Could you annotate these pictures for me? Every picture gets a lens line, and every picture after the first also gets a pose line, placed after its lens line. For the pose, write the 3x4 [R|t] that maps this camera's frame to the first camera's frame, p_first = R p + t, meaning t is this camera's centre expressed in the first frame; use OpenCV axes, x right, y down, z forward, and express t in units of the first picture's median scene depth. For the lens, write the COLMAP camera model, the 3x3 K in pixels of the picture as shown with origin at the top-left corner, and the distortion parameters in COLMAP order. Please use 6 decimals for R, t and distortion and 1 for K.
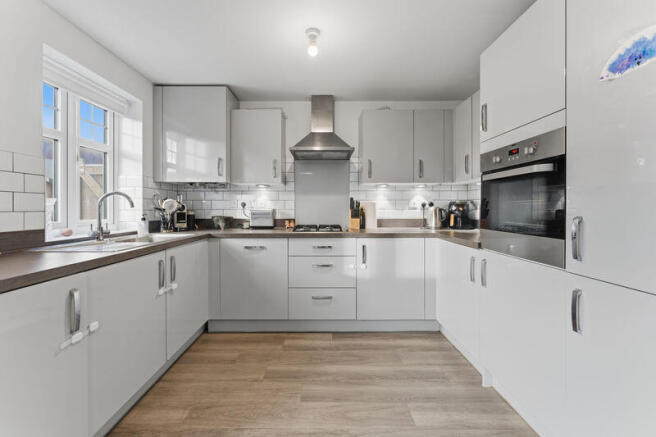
lens RADIAL K [[266.7, 0, 327.1], [0, 266.7, 211.2], [0, 0, 1]] dist [-0.000284, -0.000114]
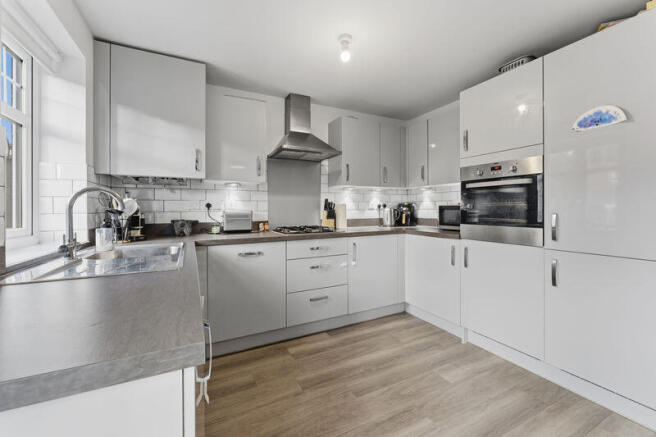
lens RADIAL K [[266.7, 0, 327.1], [0, 266.7, 211.2], [0, 0, 1]] dist [-0.000284, -0.000114]
pose [[0.892619, -0.007638, 0.450747, -0.439102], [0.010704, 0.999934, -0.004253, 0.000759], [-0.450685, 0.008621, 0.892641, 0.086676]]
